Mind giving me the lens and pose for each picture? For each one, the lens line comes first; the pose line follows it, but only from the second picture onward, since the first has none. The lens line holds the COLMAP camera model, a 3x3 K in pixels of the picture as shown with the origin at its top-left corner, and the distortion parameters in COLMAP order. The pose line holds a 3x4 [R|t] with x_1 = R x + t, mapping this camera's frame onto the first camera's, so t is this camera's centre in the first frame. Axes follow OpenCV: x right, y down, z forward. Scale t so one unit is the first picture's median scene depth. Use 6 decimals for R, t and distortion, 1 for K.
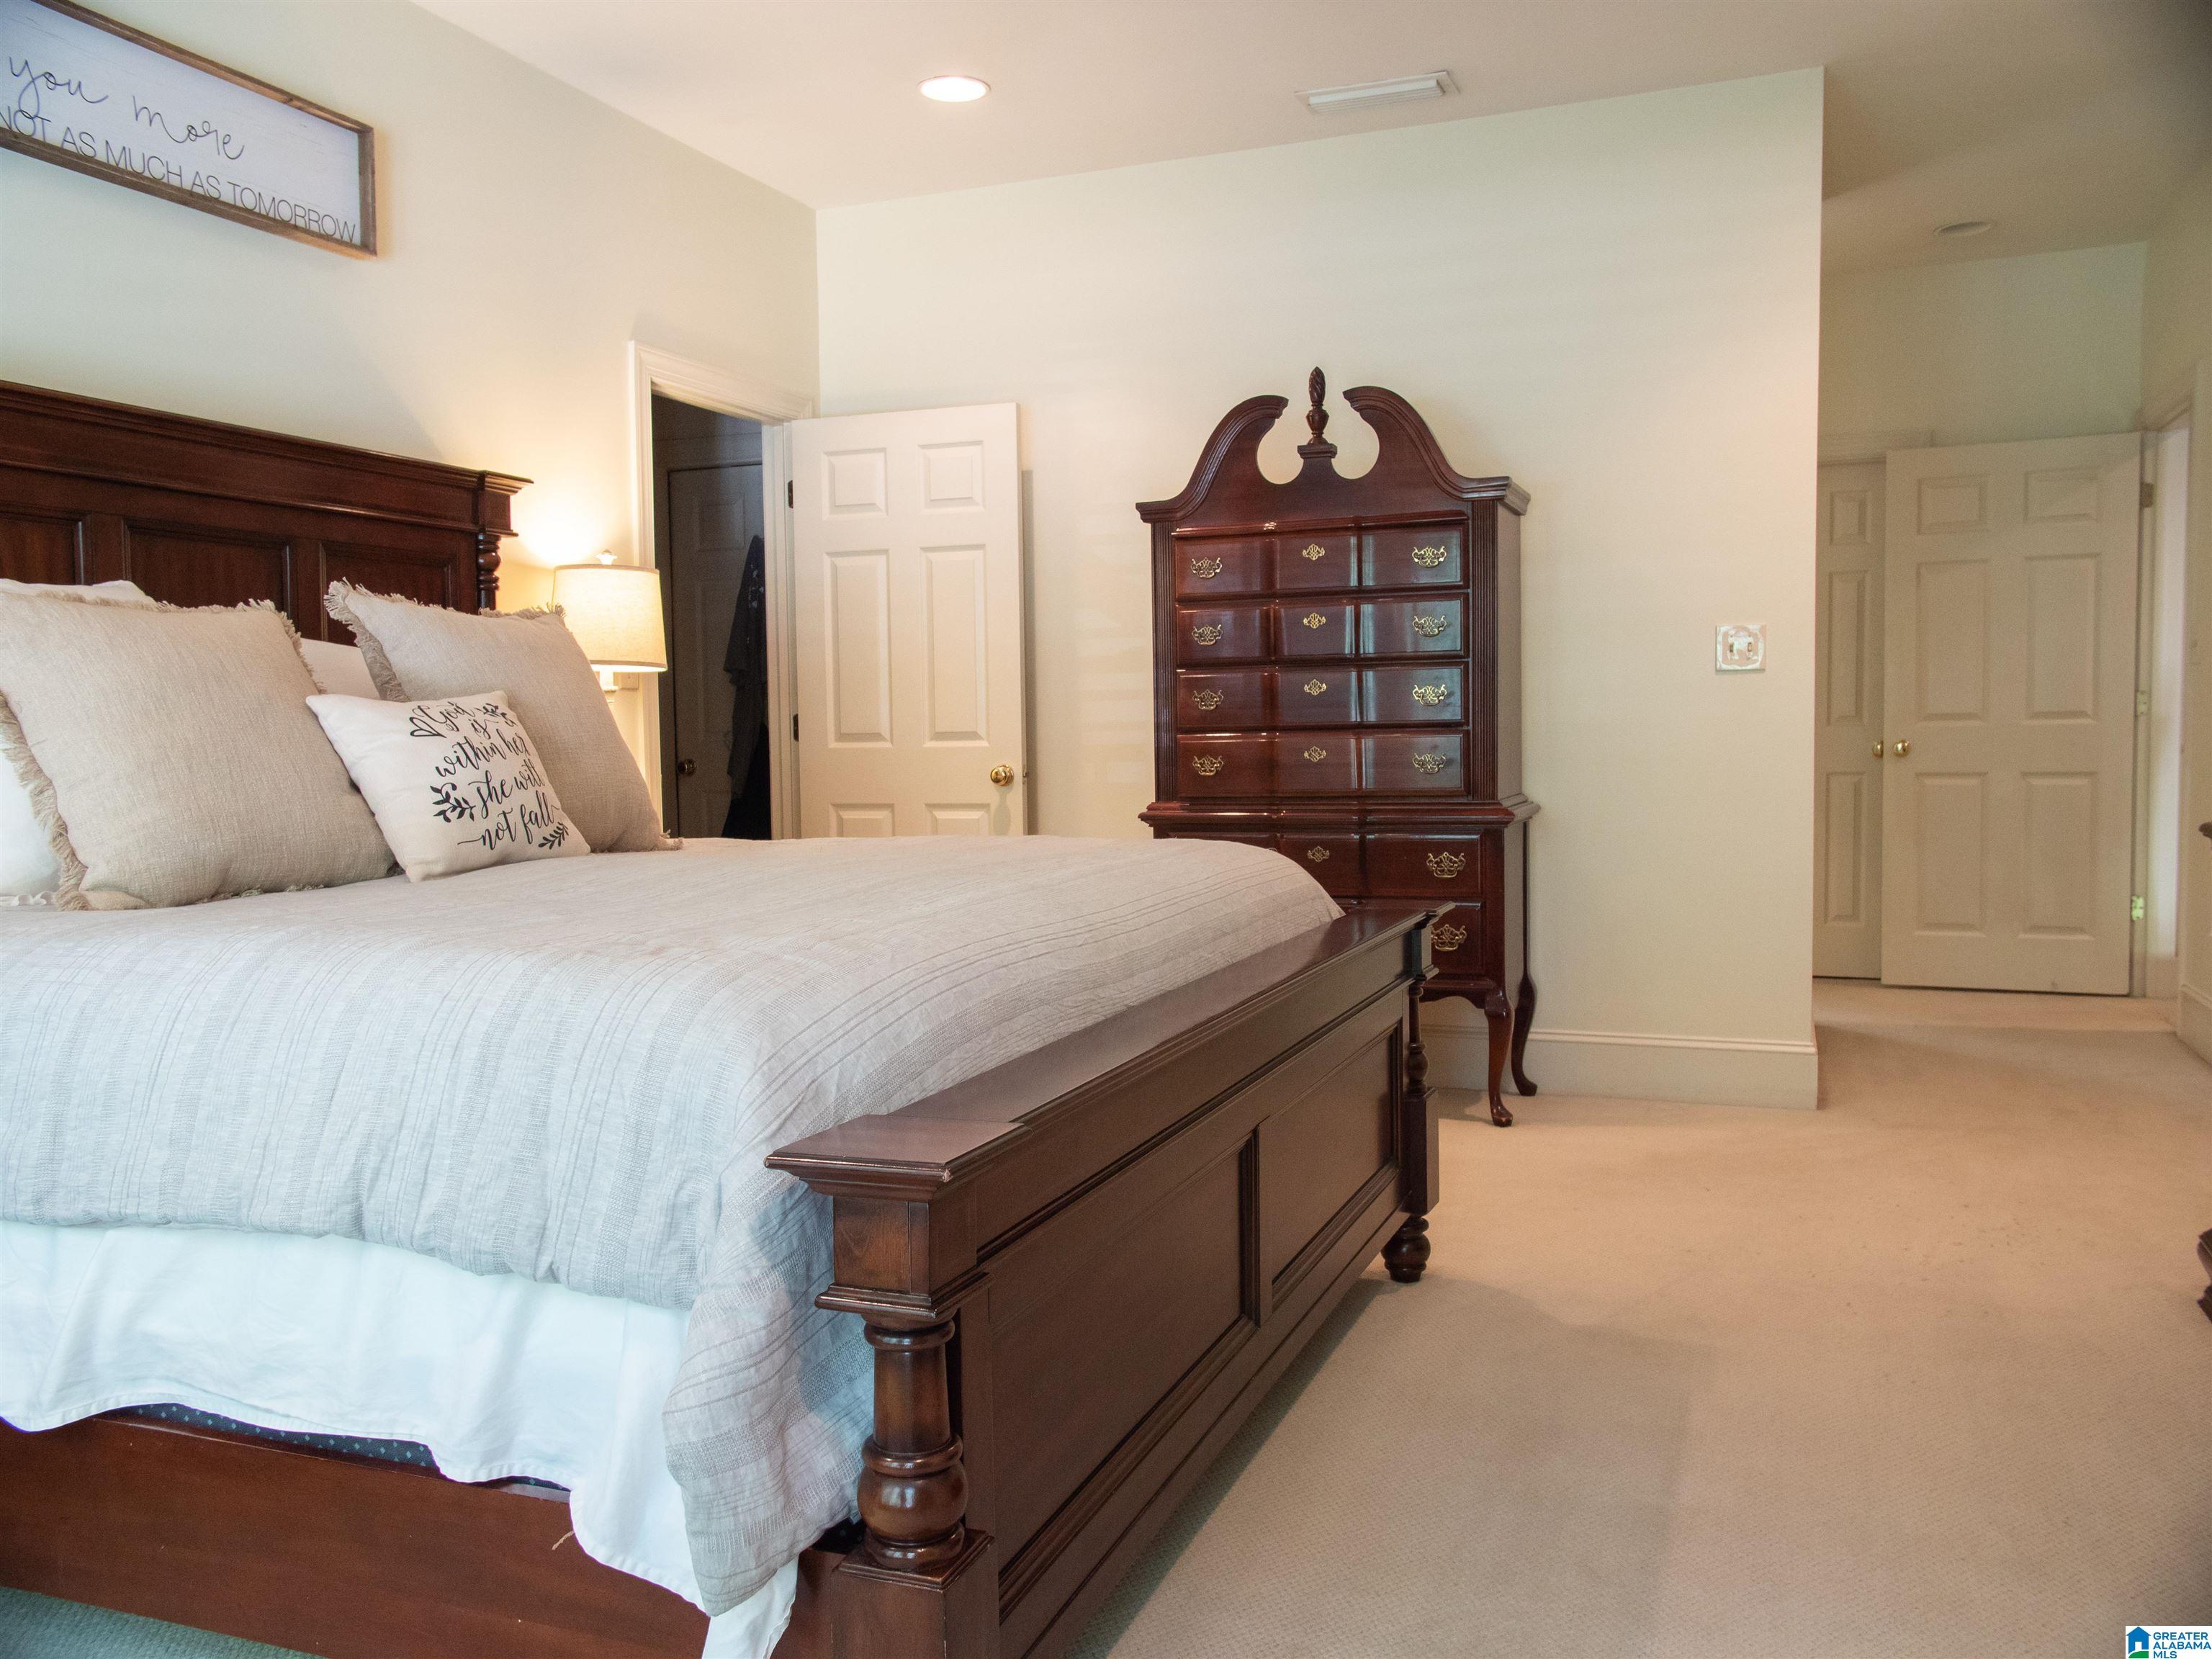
lens RADIAL K [[1731.7, 0, 1100.0], [0, 1731.7, 829.5], [0, 0, 1]] dist [-0.034525, 0.079910]
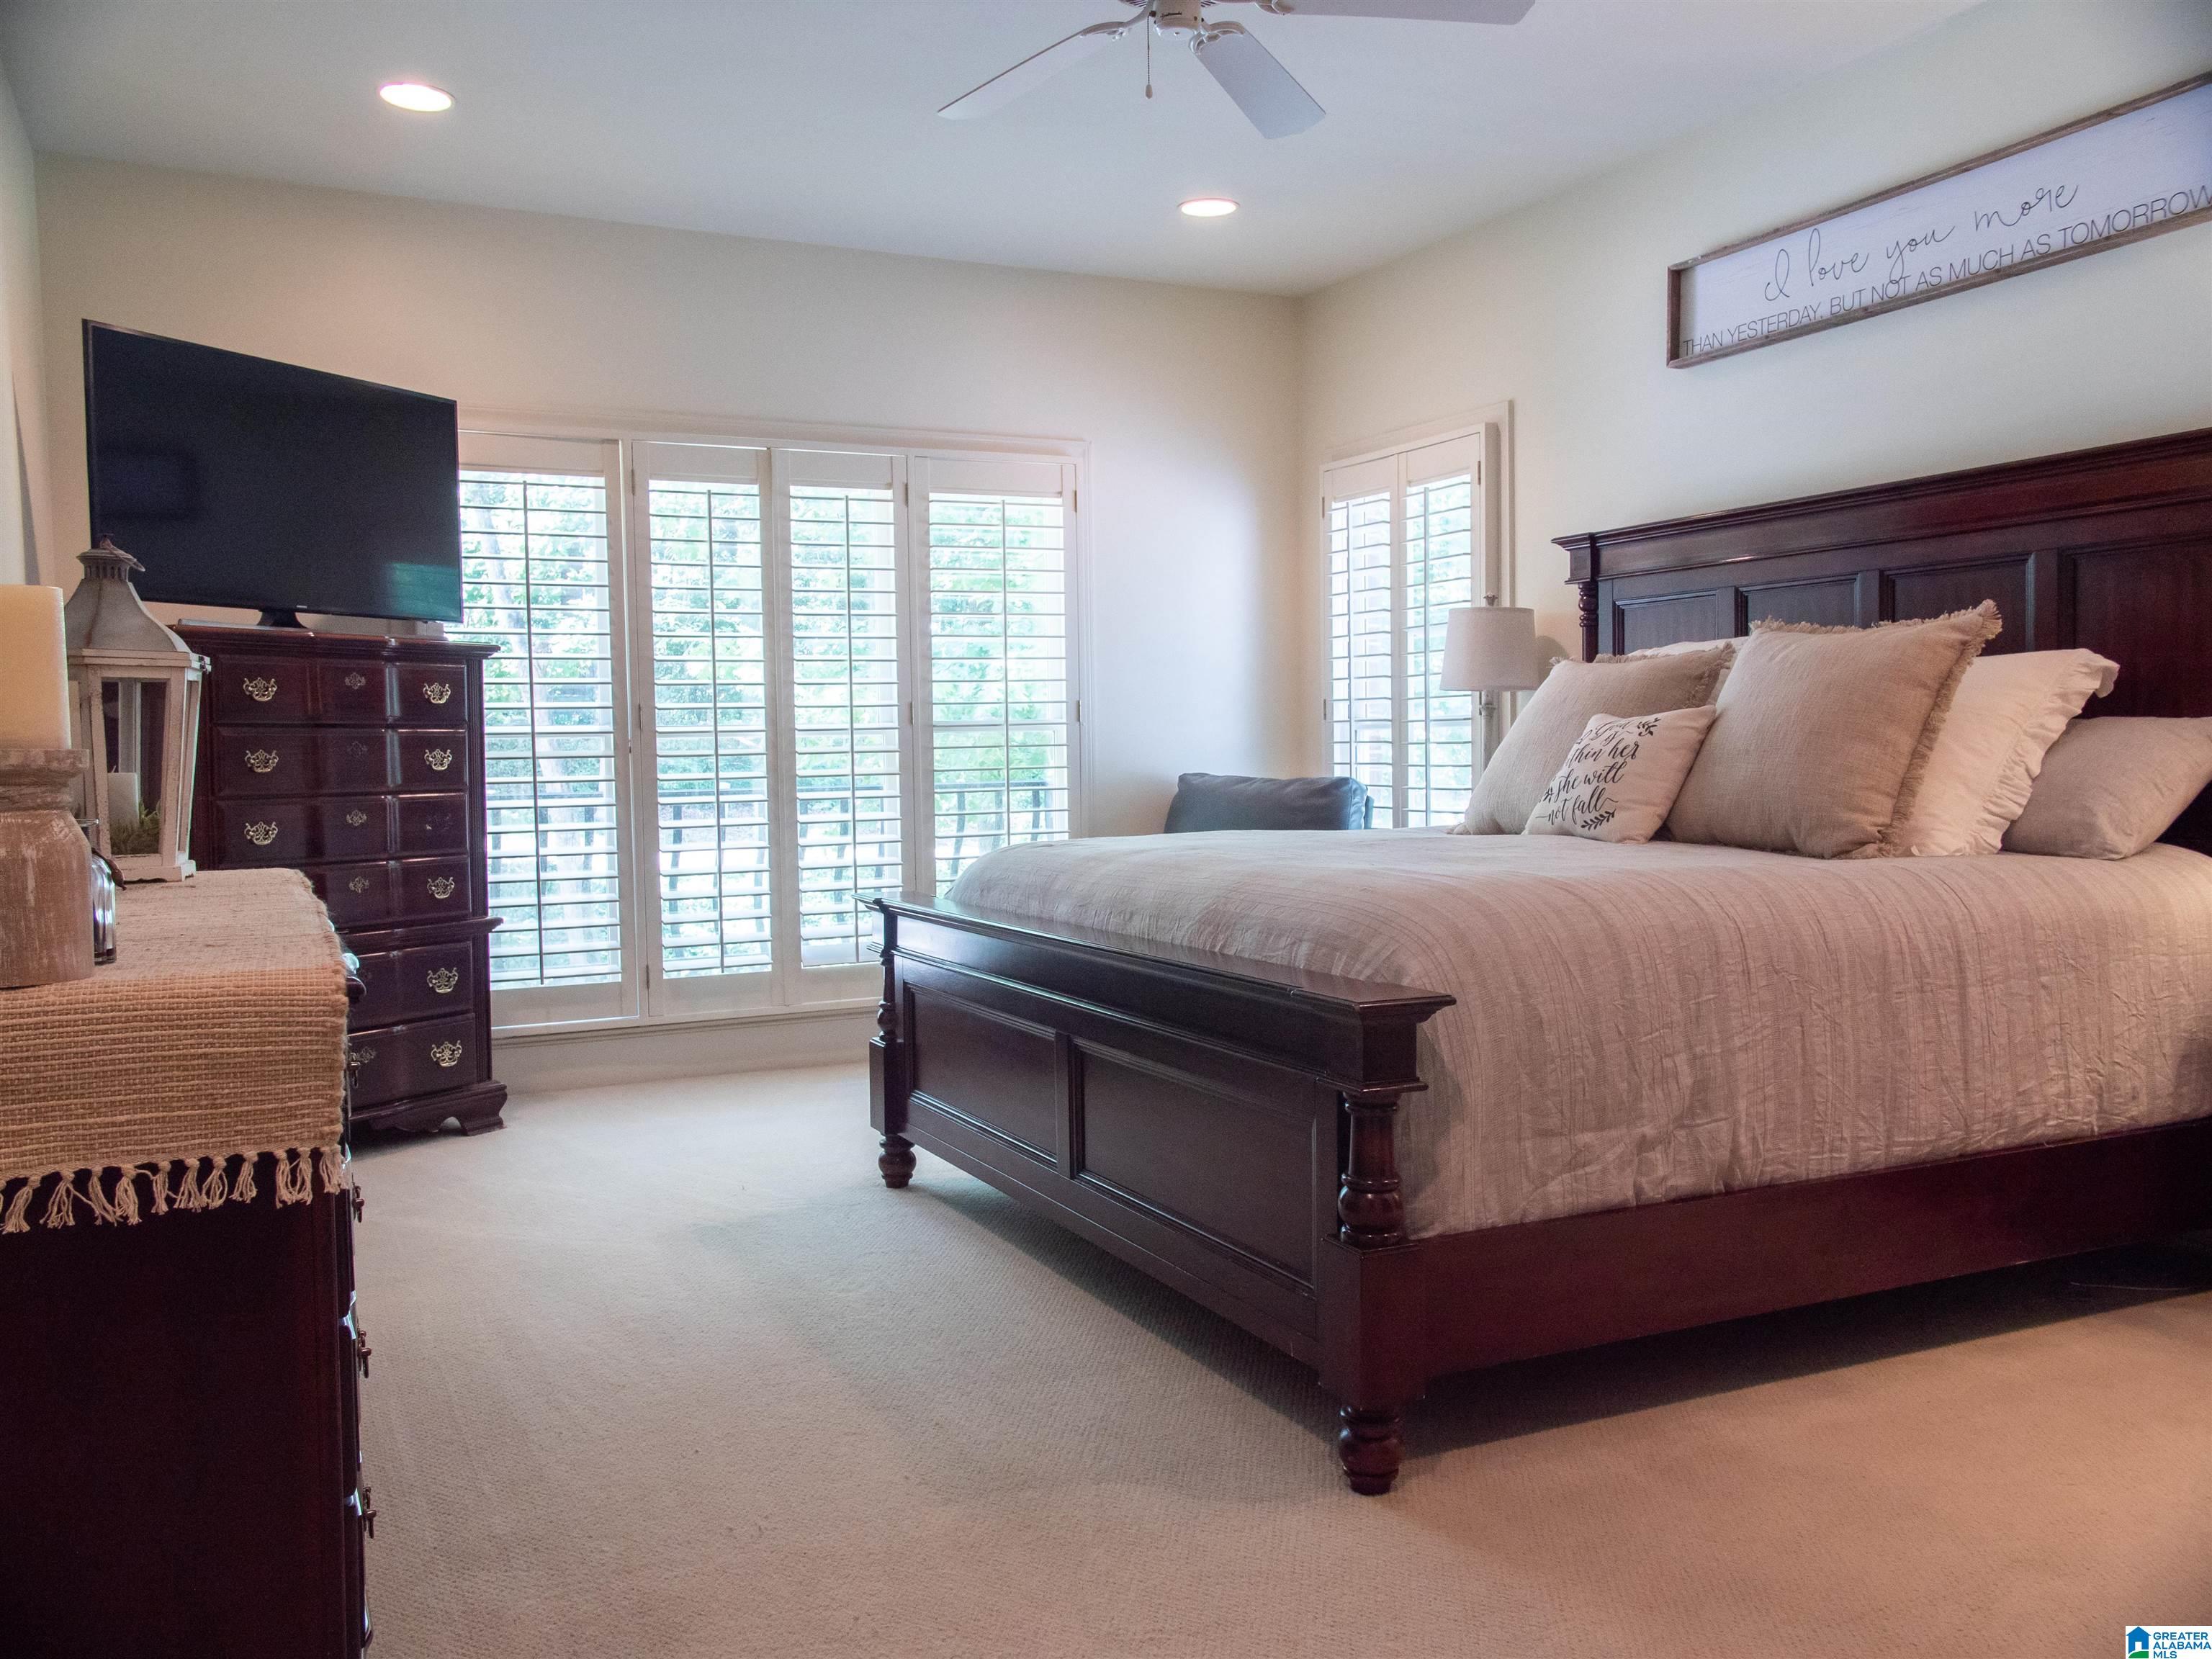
lens RADIAL K [[1731.7, 0, 1100.0], [0, 1731.7, 829.5], [0, 0, 1]] dist [-0.034525, 0.079910]
pose [[-0.668771, 0.063411, -0.740759, 0.801702], [-0.018973, 0.994576, 0.102268, -0.103400], [0.743226, 0.082448, -0.663940, 1.409133]]
